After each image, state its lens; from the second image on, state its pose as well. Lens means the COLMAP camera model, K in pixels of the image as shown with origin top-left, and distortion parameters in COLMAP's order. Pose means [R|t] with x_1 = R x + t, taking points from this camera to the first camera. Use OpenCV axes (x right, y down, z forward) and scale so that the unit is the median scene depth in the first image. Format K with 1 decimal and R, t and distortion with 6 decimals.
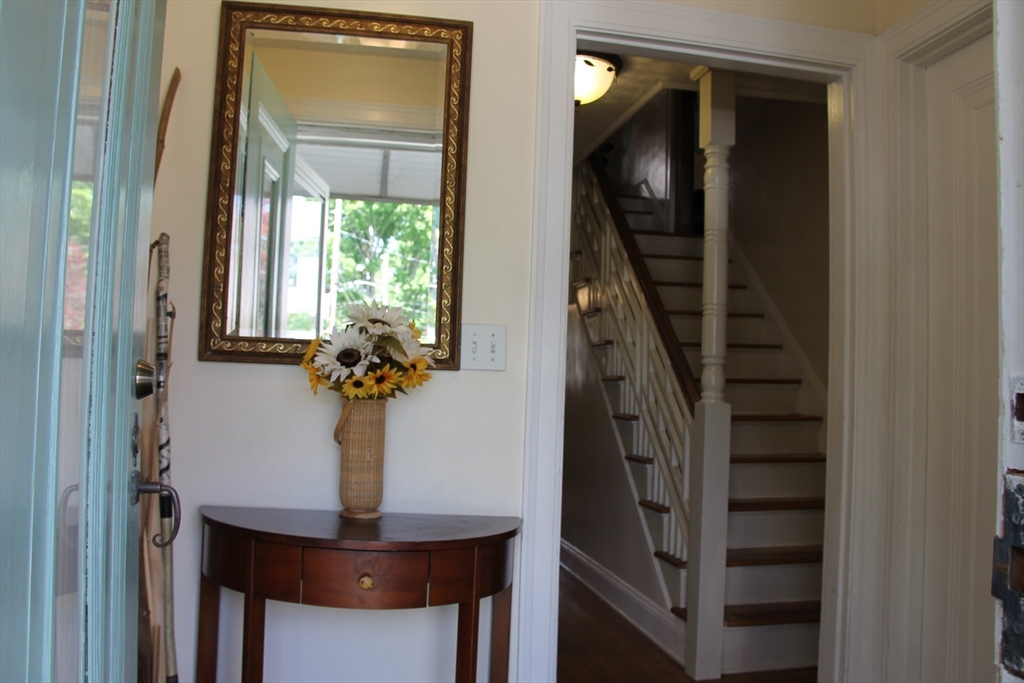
lens RADIAL K [[866.8, 0, 512.6], [0, 866.8, 343.1], [0, 0, 1]] dist [-0.167189, 0.111454]
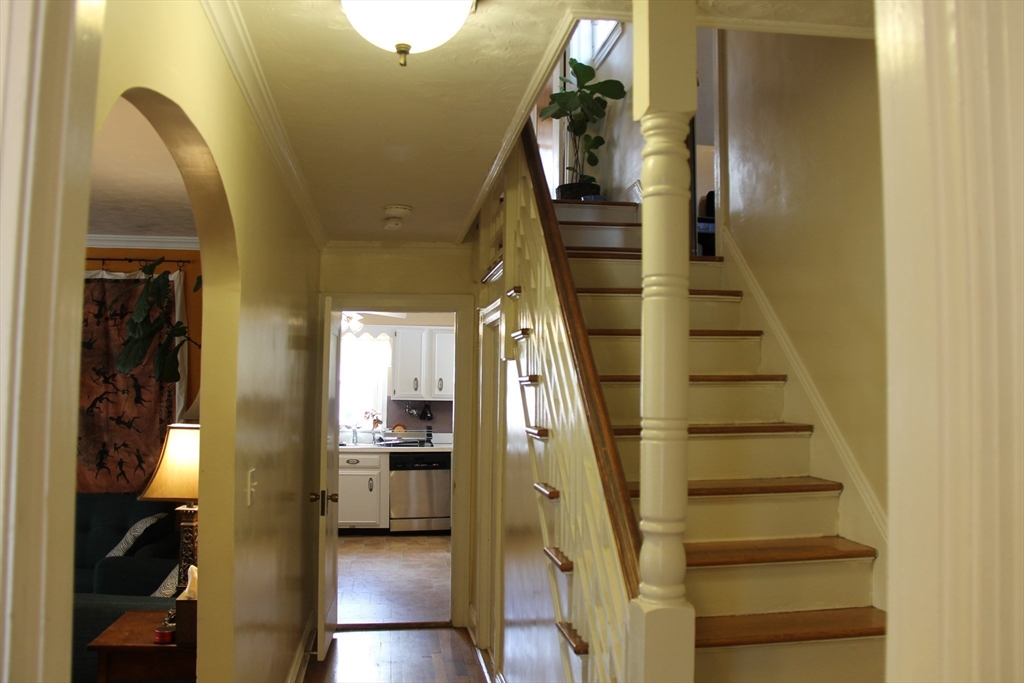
lens RADIAL K [[866.8, 0, 511.6], [0, 866.8, 339.7], [0, 0, 1]] dist [-0.167189, 0.111454]
pose [[0.998100, -0.022597, -0.057321, 0.133701], [0.022084, 0.999710, -0.009564, -0.068989], [0.057521, 0.008280, 0.998310, 0.363034]]
